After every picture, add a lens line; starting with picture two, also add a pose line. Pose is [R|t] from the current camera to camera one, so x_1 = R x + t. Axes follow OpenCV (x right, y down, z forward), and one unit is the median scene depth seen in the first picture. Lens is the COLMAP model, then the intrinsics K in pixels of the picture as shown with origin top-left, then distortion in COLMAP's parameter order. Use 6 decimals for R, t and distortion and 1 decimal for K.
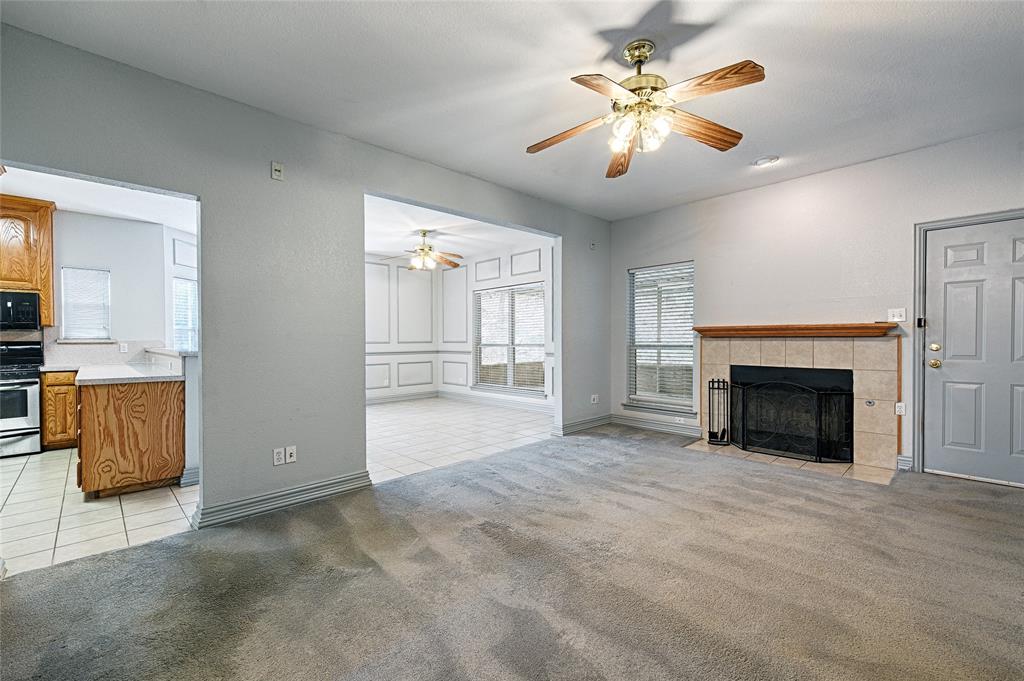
lens RADIAL K [[422.4, 0, 502.6], [0, 422.4, 345.4], [0, 0, 1]] dist [0.008227, -0.001425]
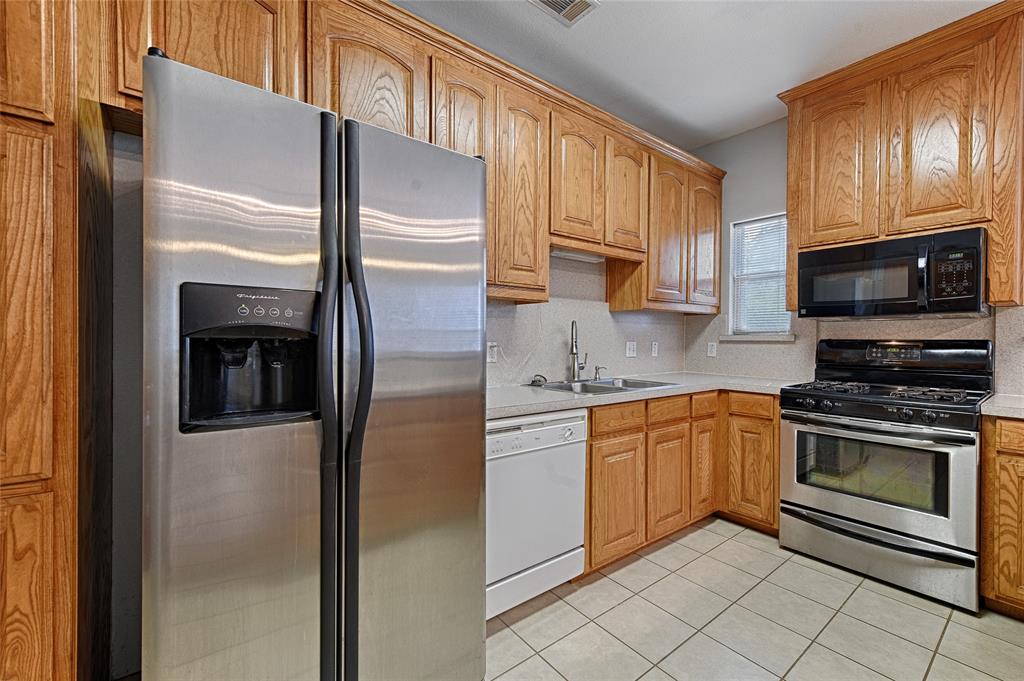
lens RADIAL K [[422.4, 0, 500.6], [0, 422.4, 342.6], [0, 0, 1]] dist [0.008227, -0.001425]
pose [[-0.121130, 0.012396, -0.992559, -0.616663], [-0.016182, 0.999764, 0.014461, -0.005367], [0.992505, 0.017813, -0.120901, 0.581265]]
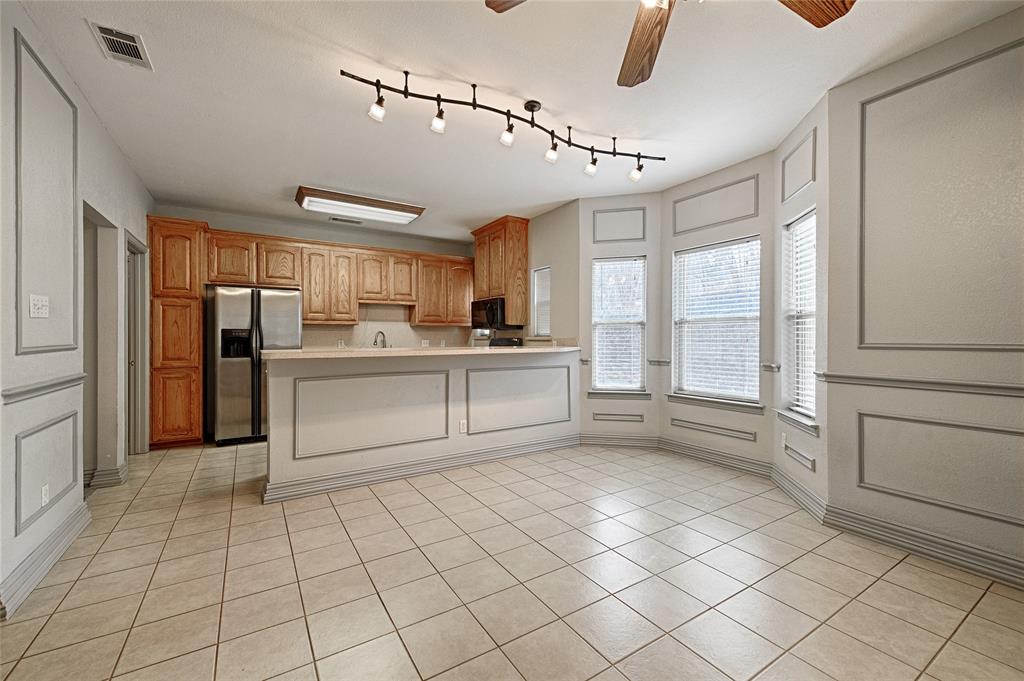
lens RADIAL K [[422.4, 0, 509.5], [0, 422.4, 337.9], [0, 0, 1]] dist [0.008227, -0.001425]
pose [[-0.207106, 0.006772, -0.978295, 0.062268], [-0.009090, 0.999920, 0.008846, -0.021730], [0.978276, 0.010725, -0.207028, 1.300800]]
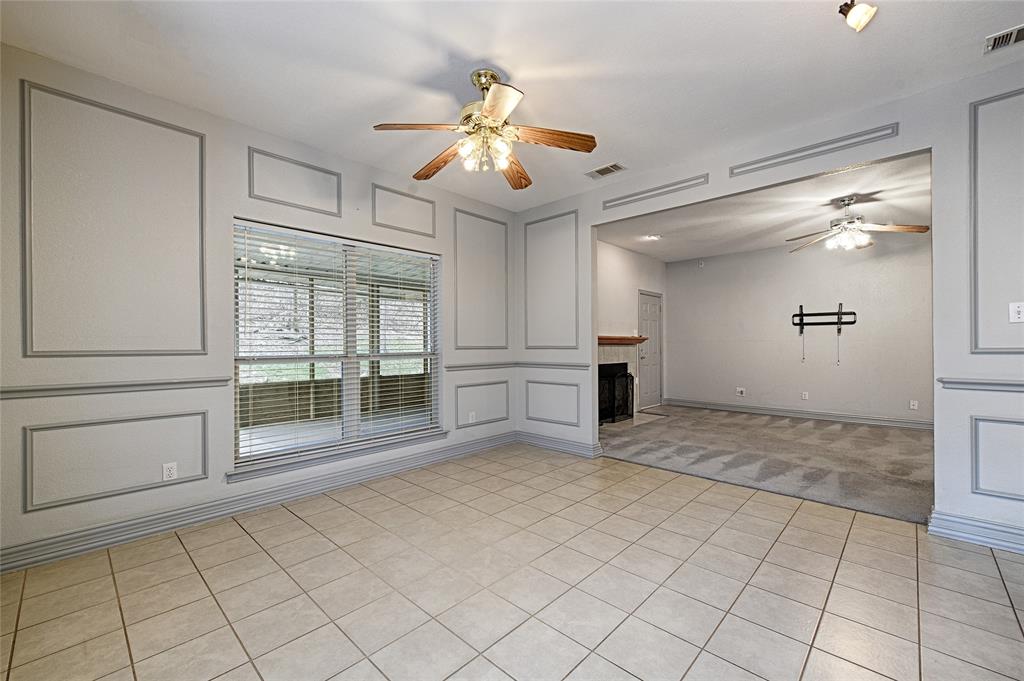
lens RADIAL K [[422.4, 0, 513.8], [0, 422.4, 345.5], [0, 0, 1]] dist [0.008227, -0.001425]
pose [[-0.052708, 0.005583, 0.998594, -0.796136], [0.019561, 0.999798, -0.004557, -0.013089], [-0.998418, 0.019294, -0.052806, 1.340913]]
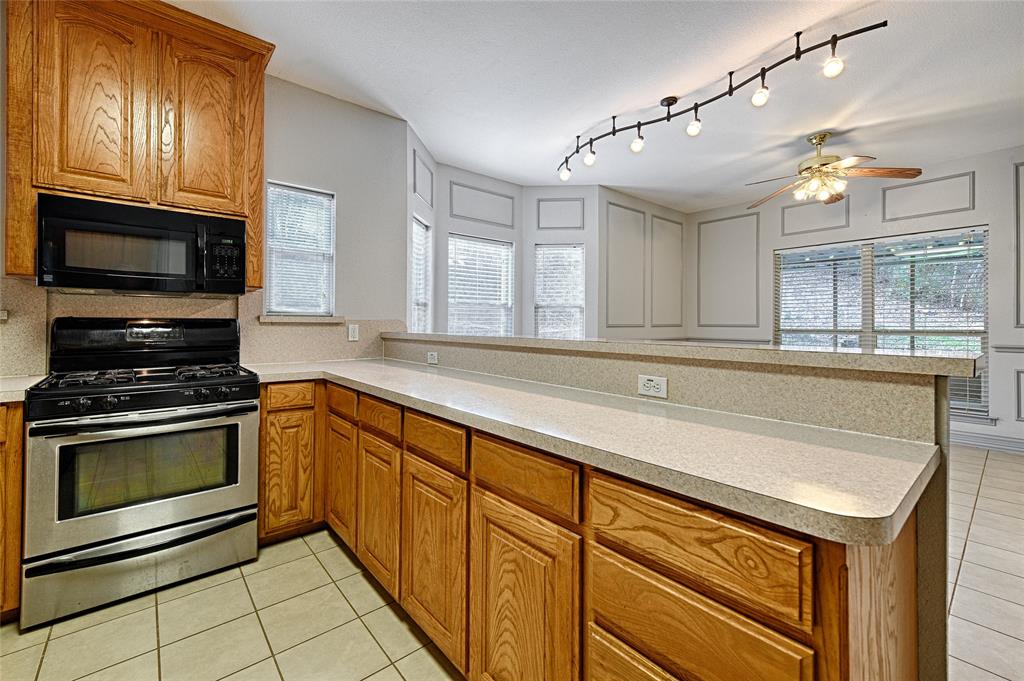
lens RADIAL K [[422.4, 0, 518.3], [0, 422.4, 320.2], [0, 0, 1]] dist [0.008227, -0.001425]
pose [[0.998464, 0.008851, -0.054689, -0.760338], [-0.009836, 0.999794, -0.017762, -0.002338], [0.054521, 0.018272, 0.998345, 0.535870]]
